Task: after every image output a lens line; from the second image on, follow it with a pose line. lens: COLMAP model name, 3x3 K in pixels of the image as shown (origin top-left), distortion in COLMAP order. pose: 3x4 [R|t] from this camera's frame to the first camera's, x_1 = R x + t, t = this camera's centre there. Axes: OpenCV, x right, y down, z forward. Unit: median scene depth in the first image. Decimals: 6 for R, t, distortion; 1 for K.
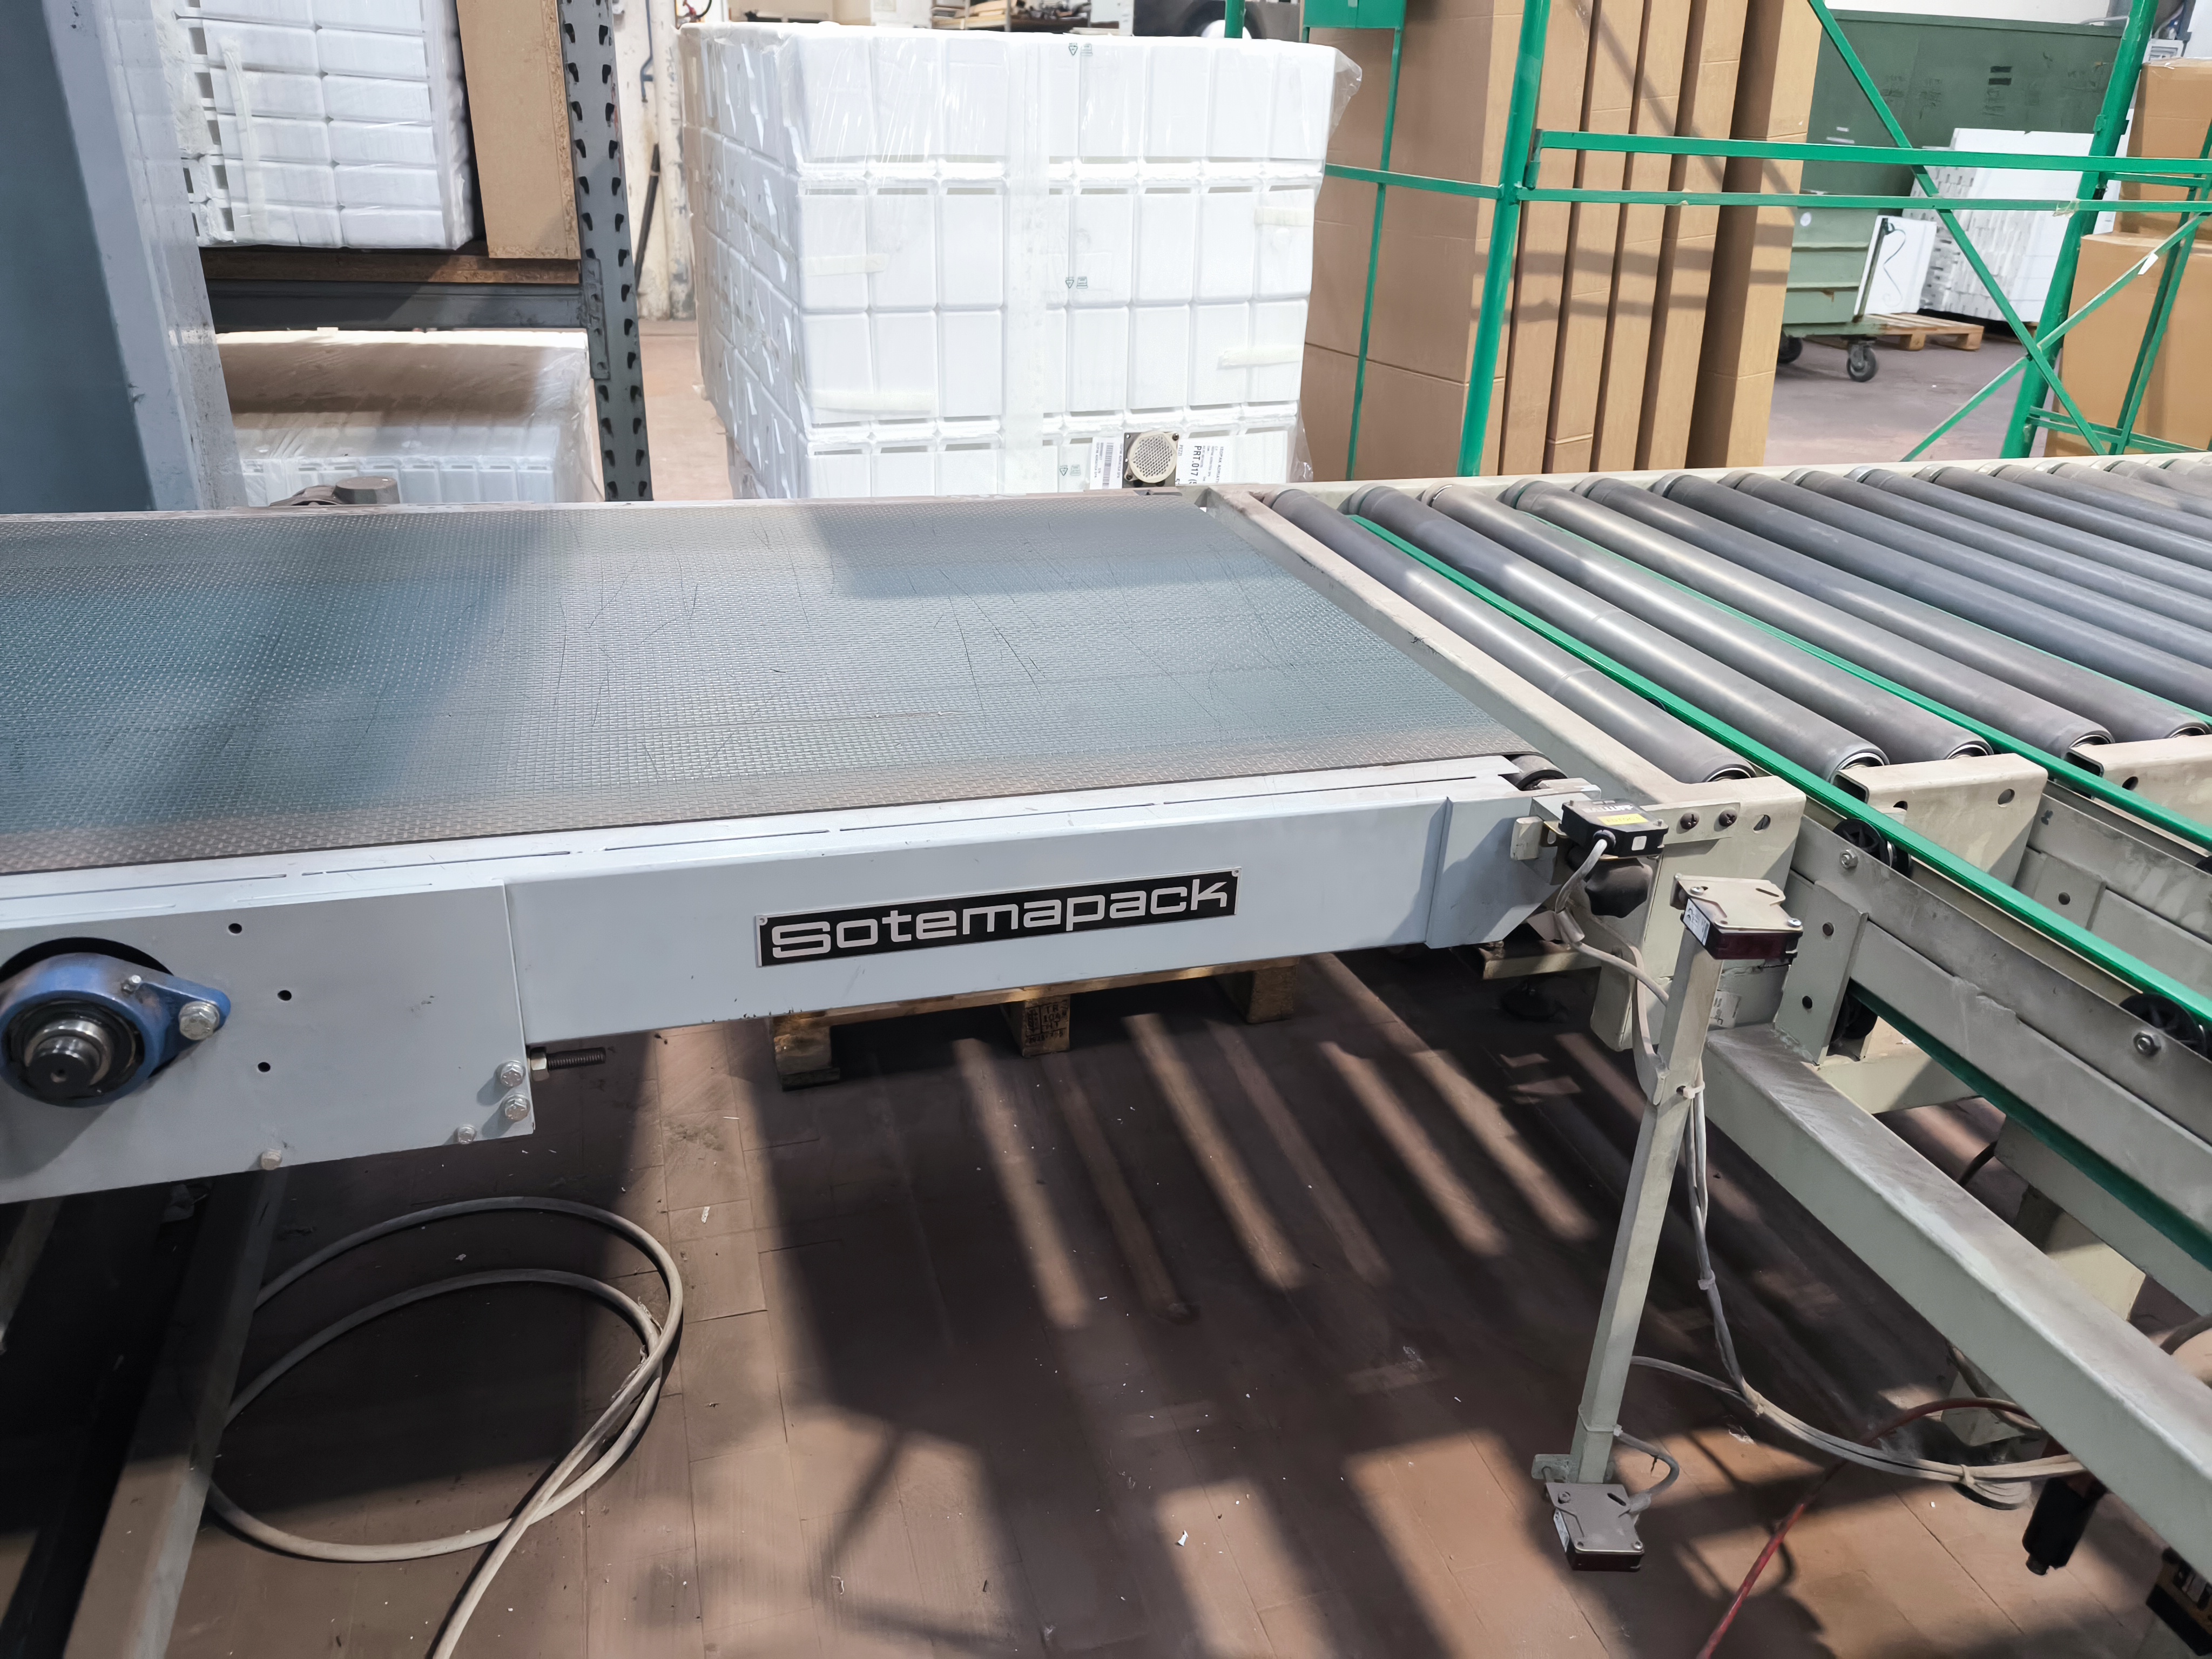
lens RADIAL K [[1546.7, 0, 1103.4], [0, 1546.7, 817.0], [0, 0, 1]] dist [0.033001, -0.028689]
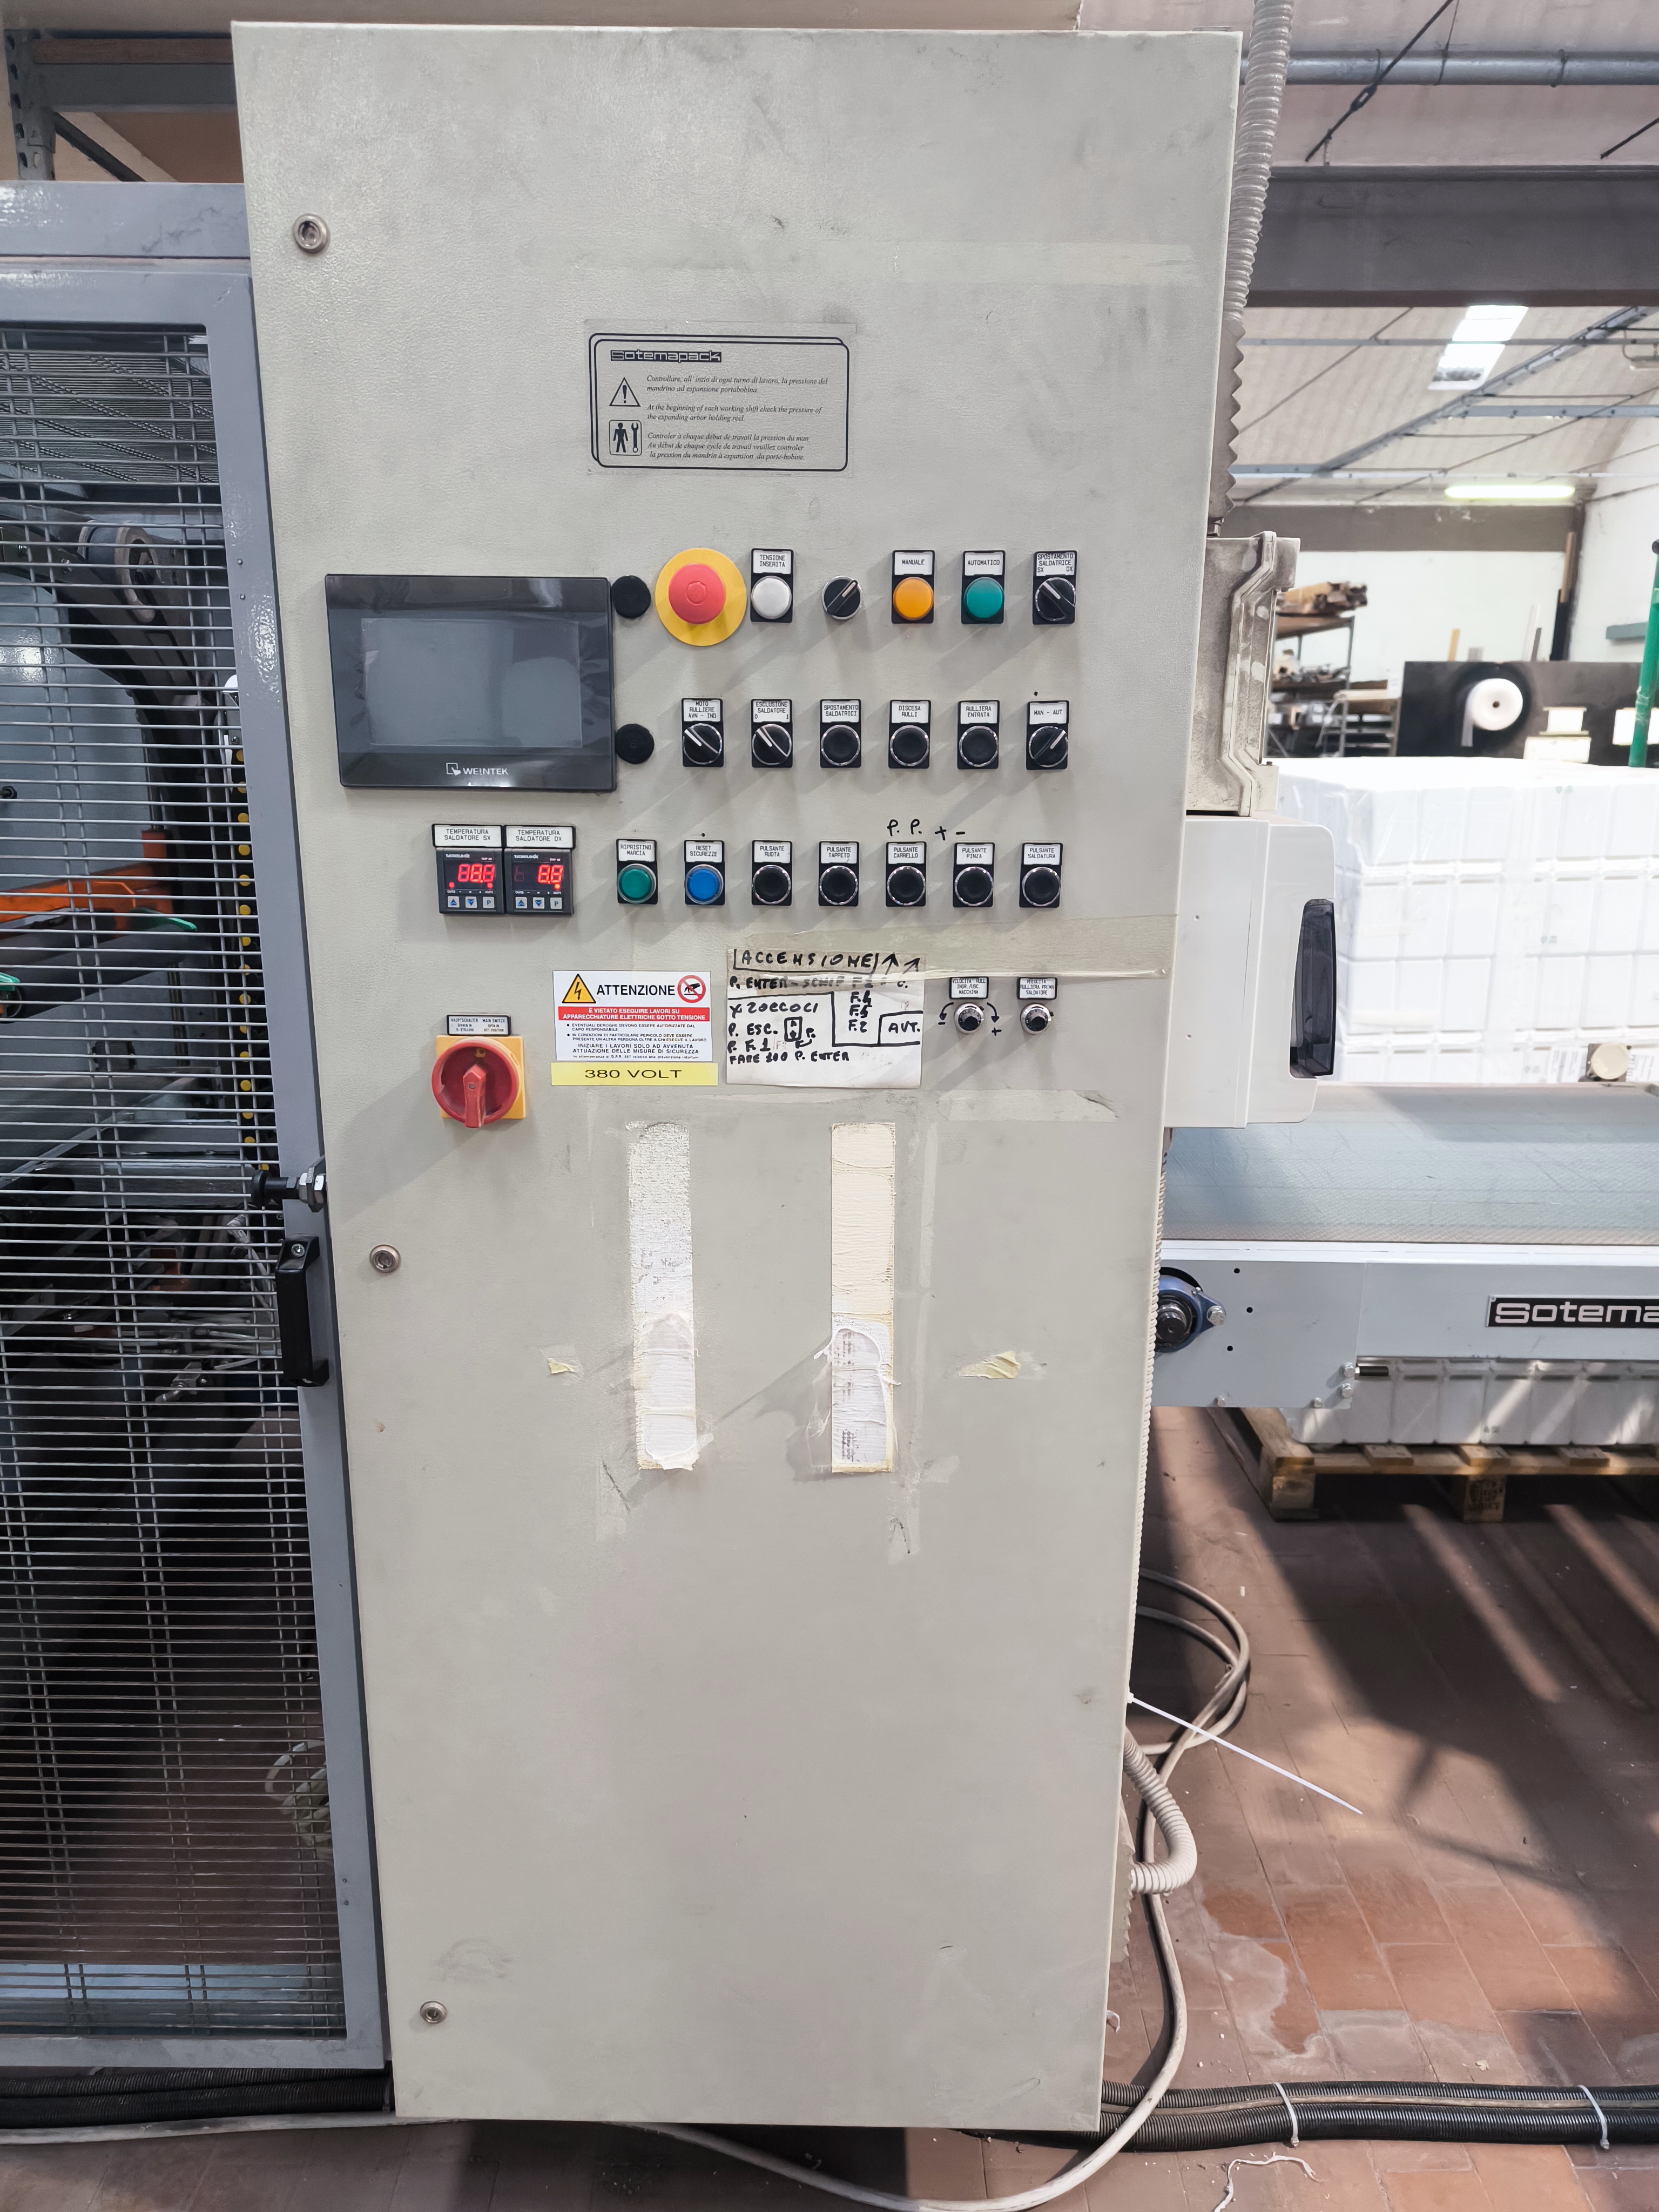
lens RADIAL K [[1546.7, 0, 824.8], [0, 1546.7, 1121.0], [0, 0, 1]] dist [0.033001, -0.028689]
pose [[0.954185, 0.036556, -0.296977, -0.224830], [-0.093497, 0.979237, -0.179868, 0.136136], [0.284235, 0.199394, 0.937791, -0.492507]]
